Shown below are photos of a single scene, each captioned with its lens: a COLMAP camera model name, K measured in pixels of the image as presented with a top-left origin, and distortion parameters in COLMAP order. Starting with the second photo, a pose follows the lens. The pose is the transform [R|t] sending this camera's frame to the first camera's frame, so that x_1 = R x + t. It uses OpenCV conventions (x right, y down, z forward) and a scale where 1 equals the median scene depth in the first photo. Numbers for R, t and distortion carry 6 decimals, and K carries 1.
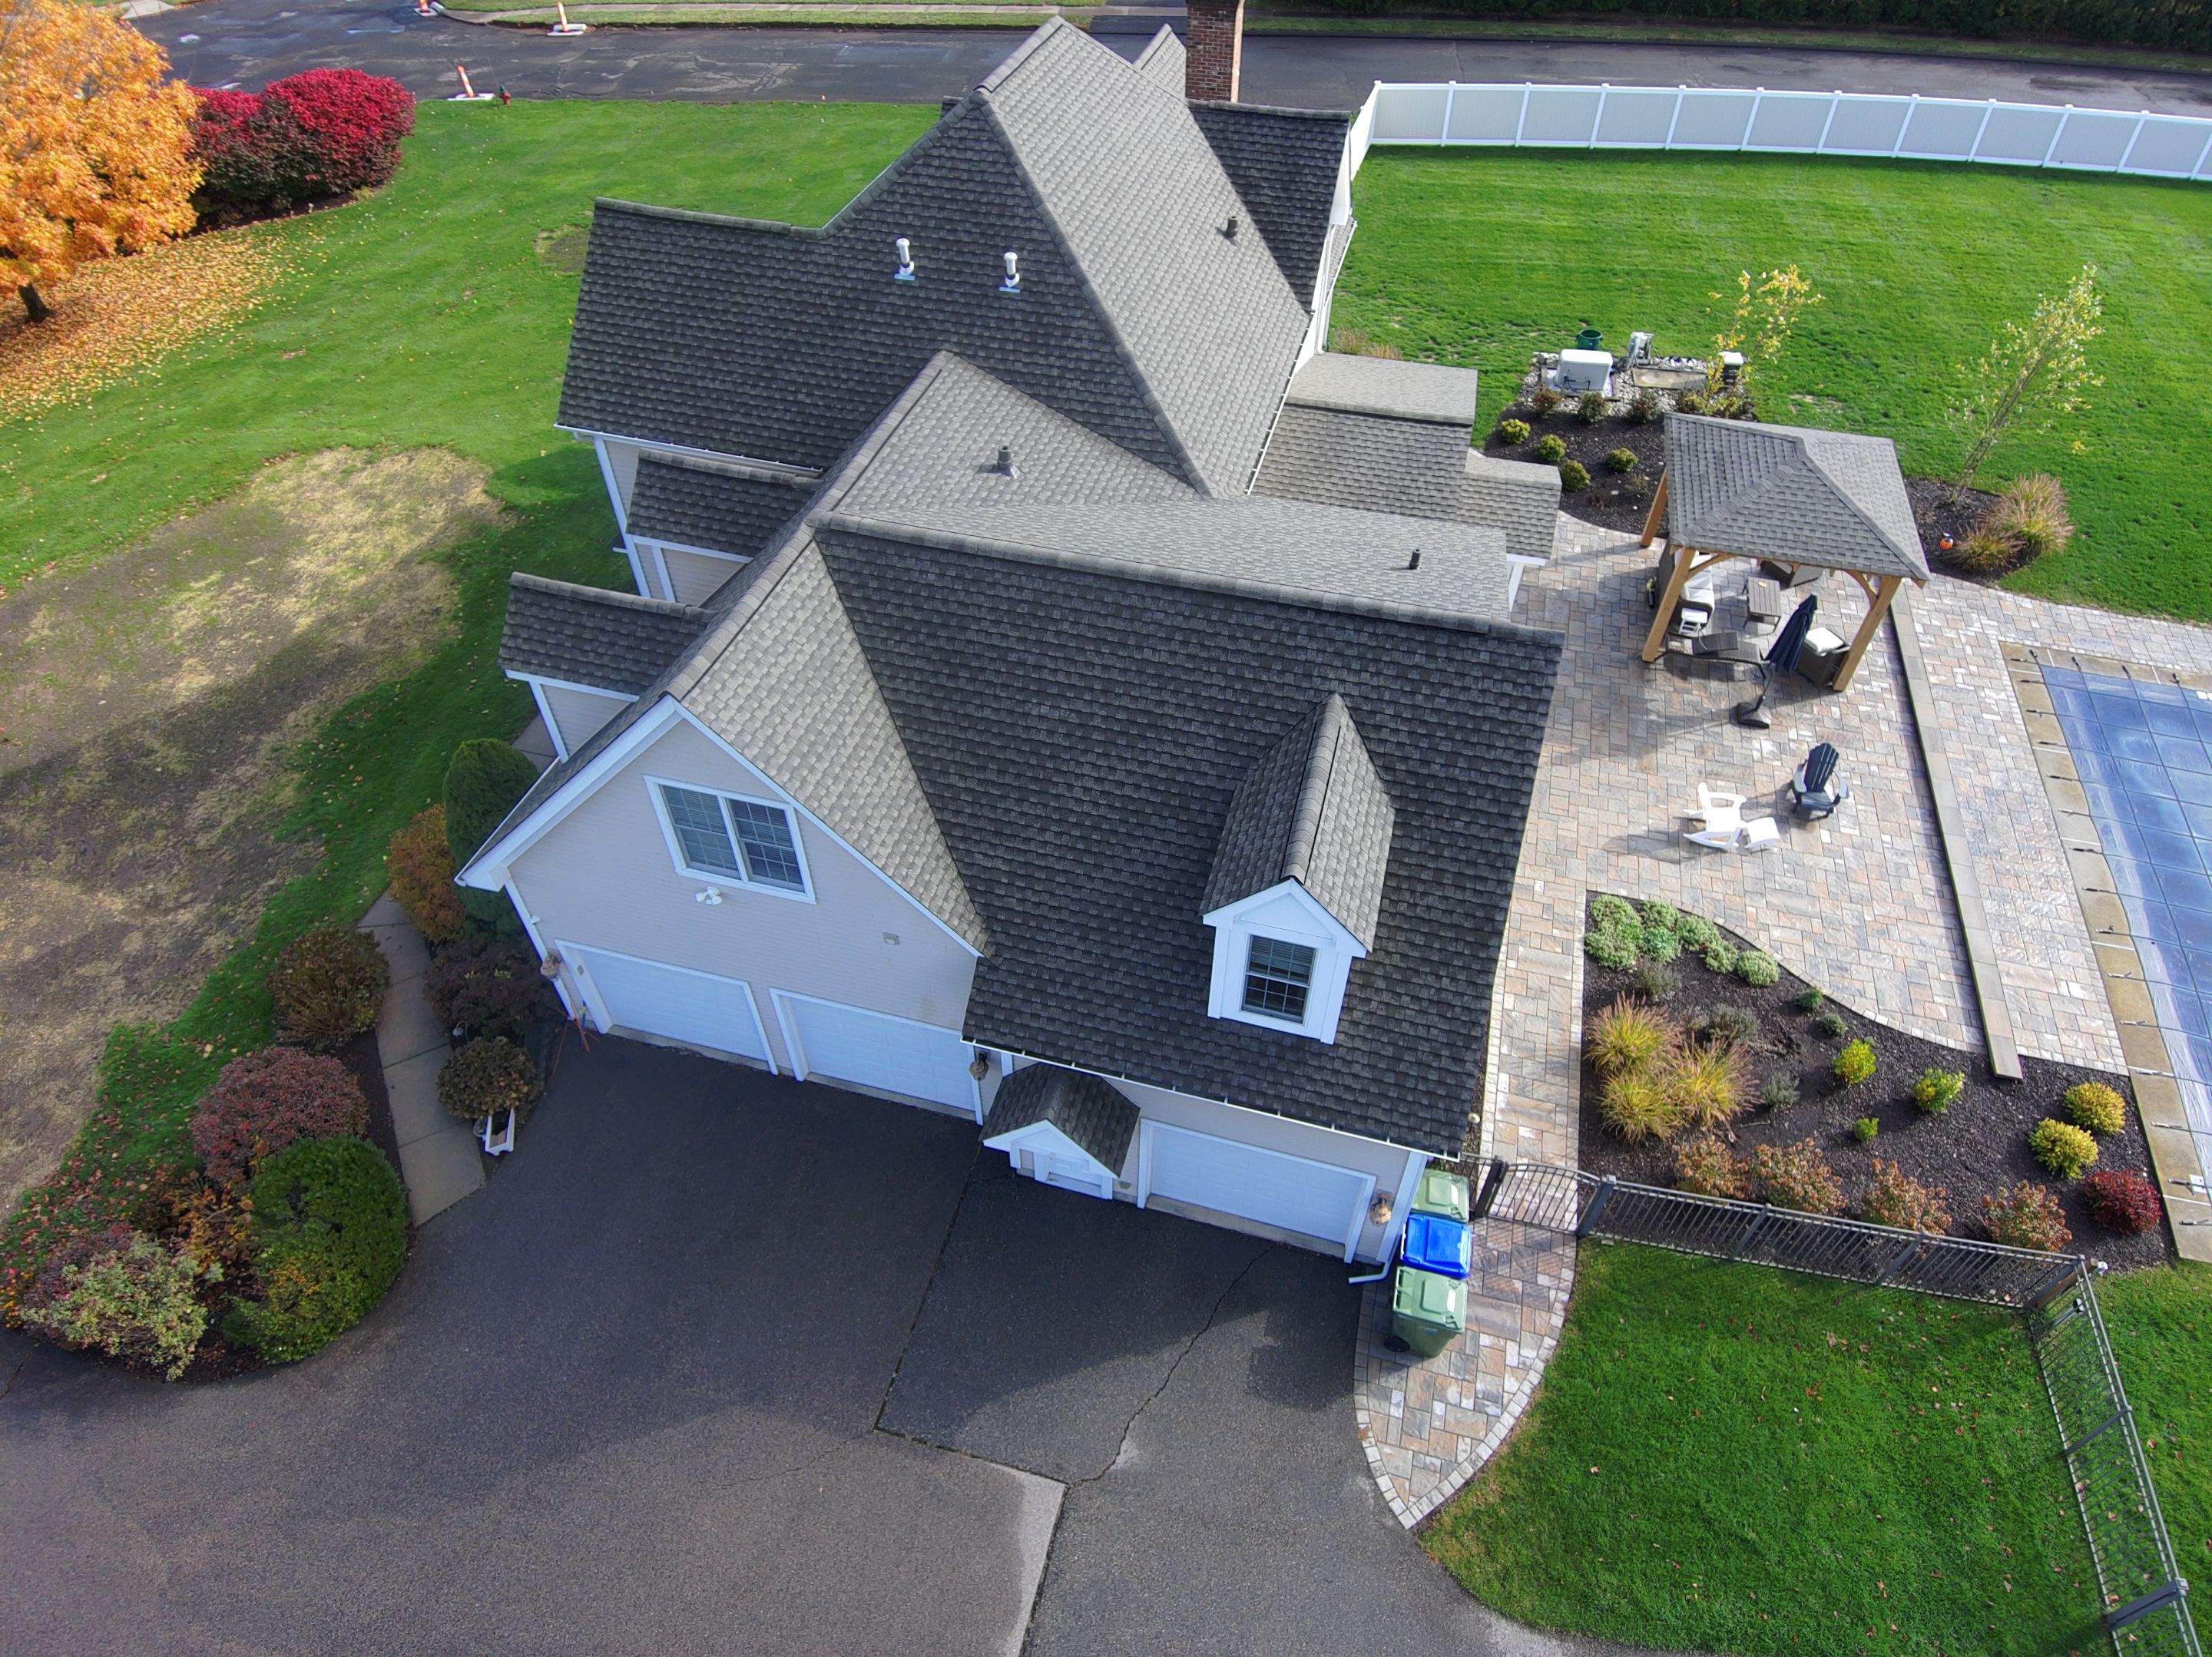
lens RADIAL K [[1310.8, 0, 1106.7], [0, 1310.8, 824.6], [0, 0, 1]] dist [0.057921, -0.083311]
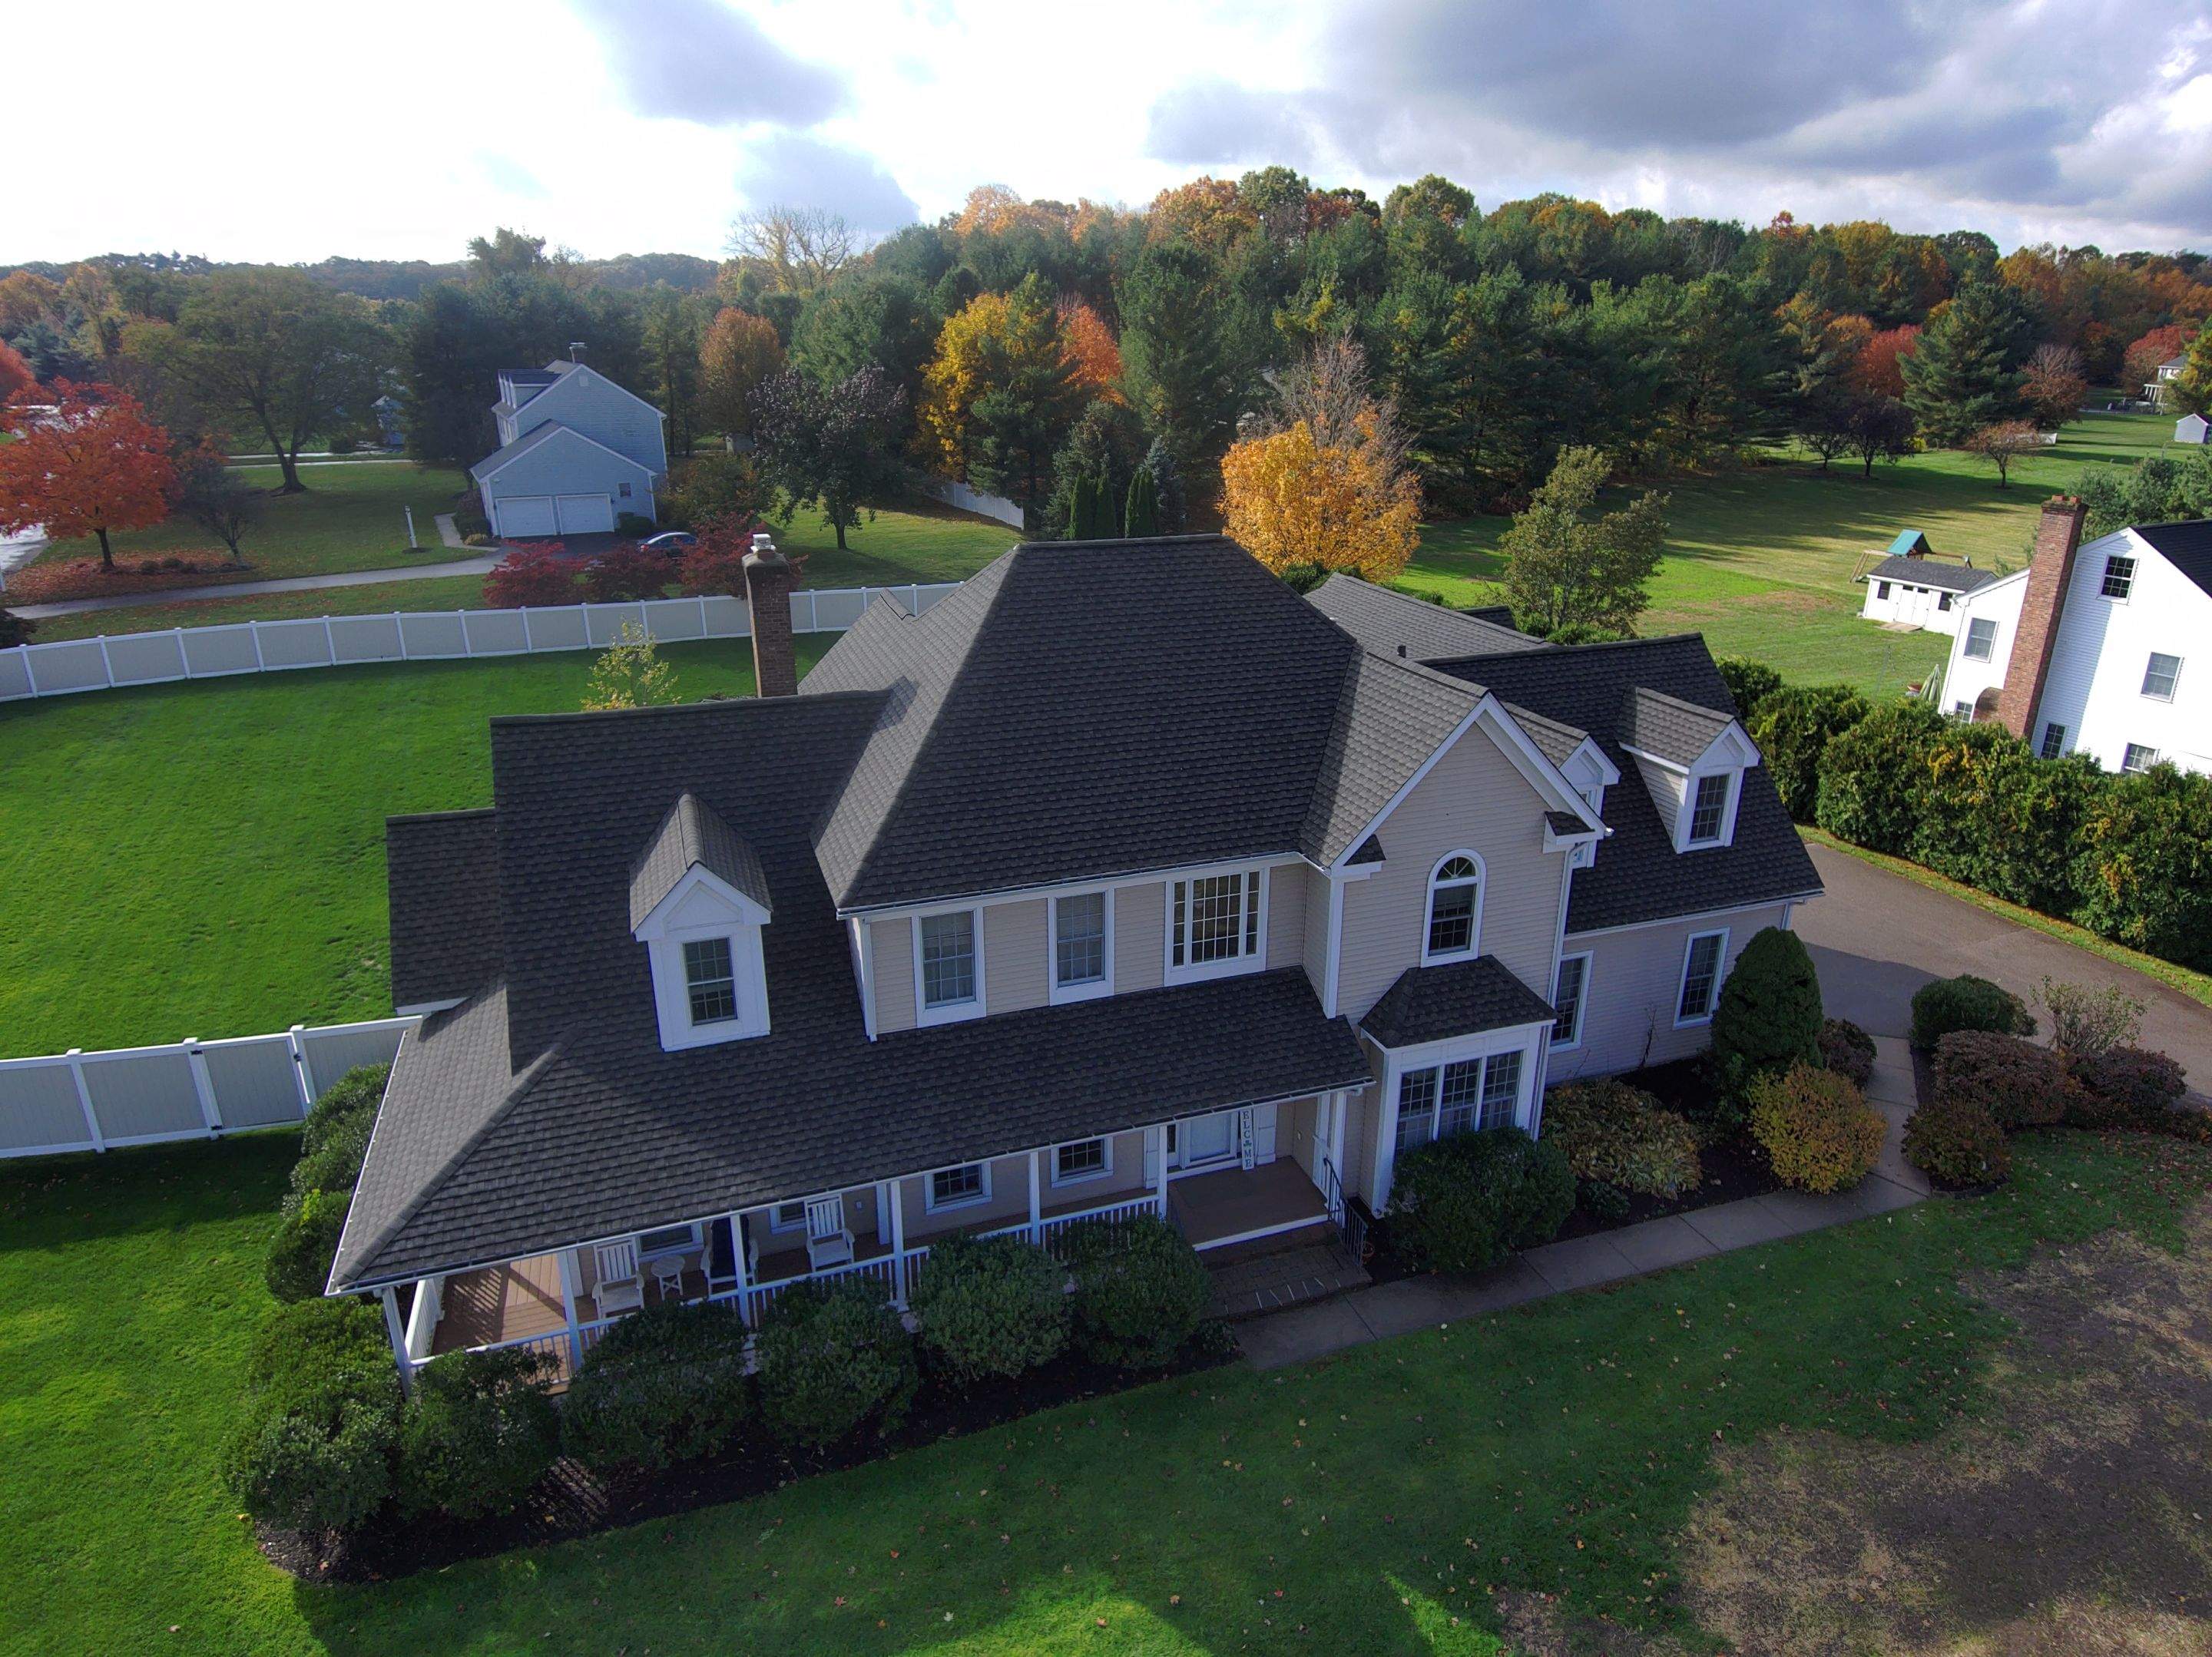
lens RADIAL K [[1310.8, 0, 1113.5], [0, 1310.8, 825.4], [0, 0, 1]] dist [0.057921, -0.083311]
pose [[-0.572899, -0.288549, 0.767155, -0.940363], [0.585523, 0.510881, 0.629416, -1.126553], [-0.573542, 0.809778, -0.123731, 1.301577]]
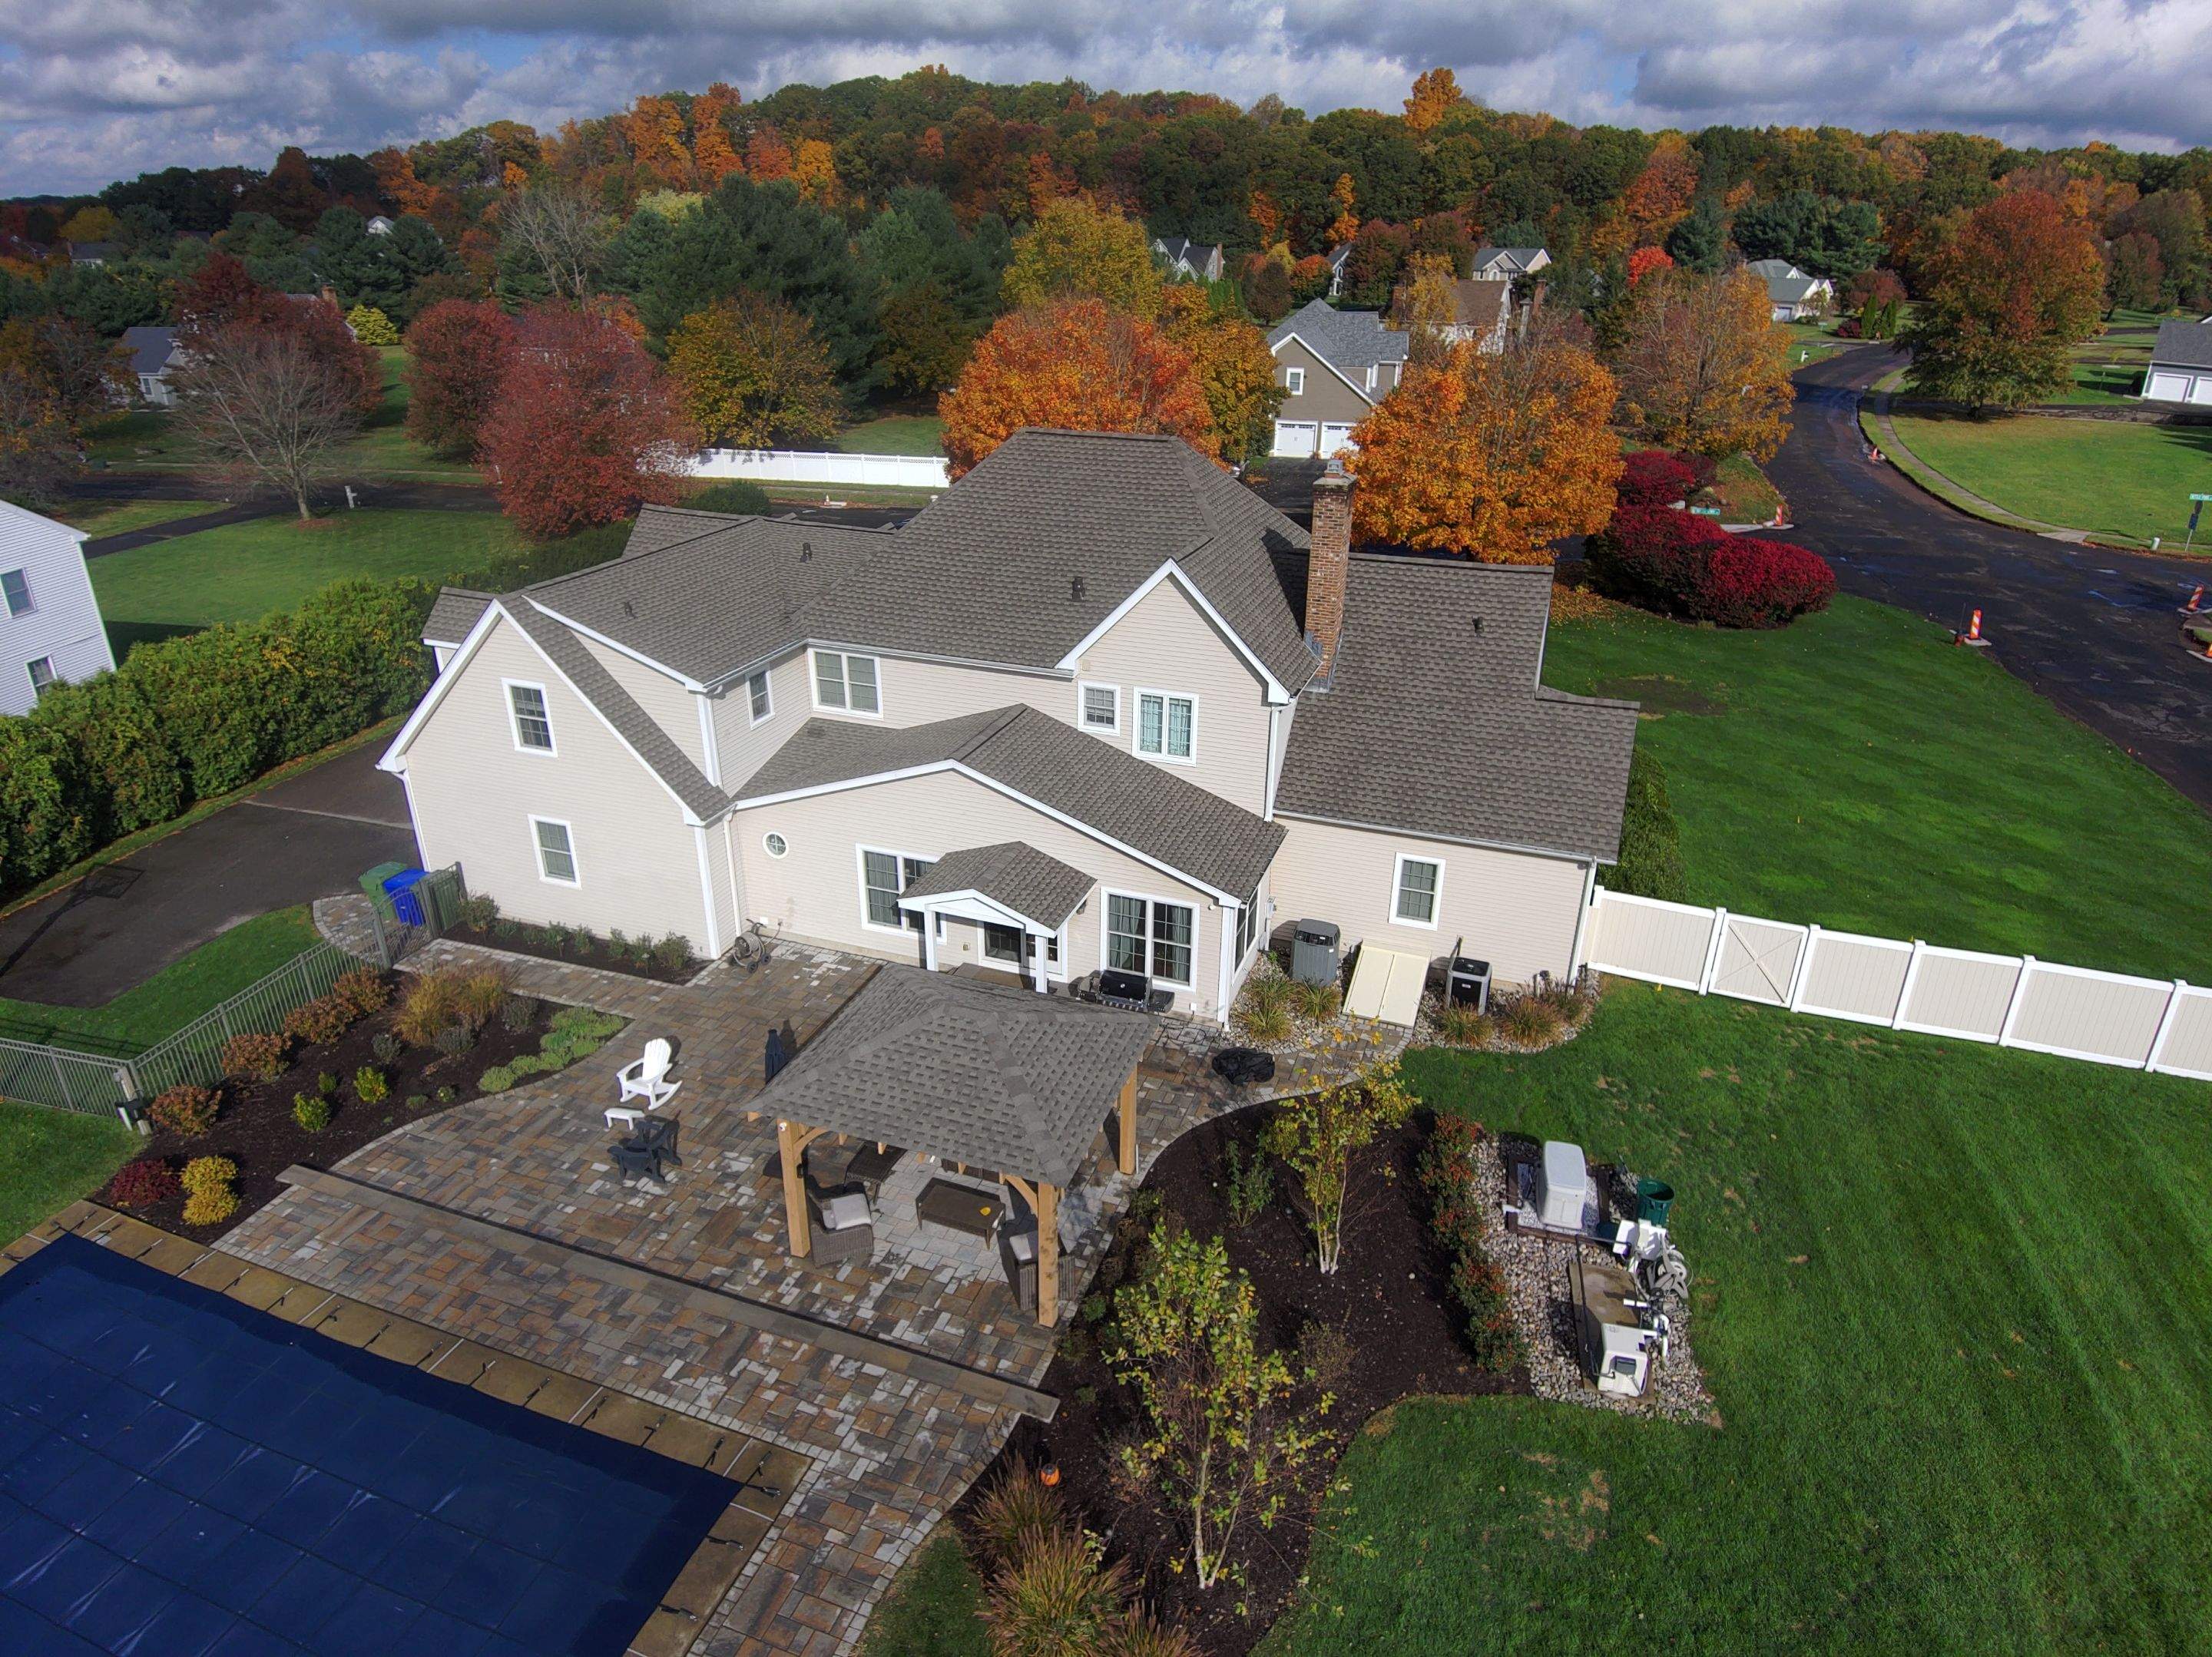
lens RADIAL K [[1310.8, 0, 1109.1], [0, 1310.8, 815.7], [0, 0, 1]] dist [0.057921, -0.083311]
pose [[-0.081824, 0.408503, -0.909082, 1.399966], [-0.719960, 0.606513, 0.337342, -0.807437], [0.689175, 0.682106, 0.244479, 0.917454]]
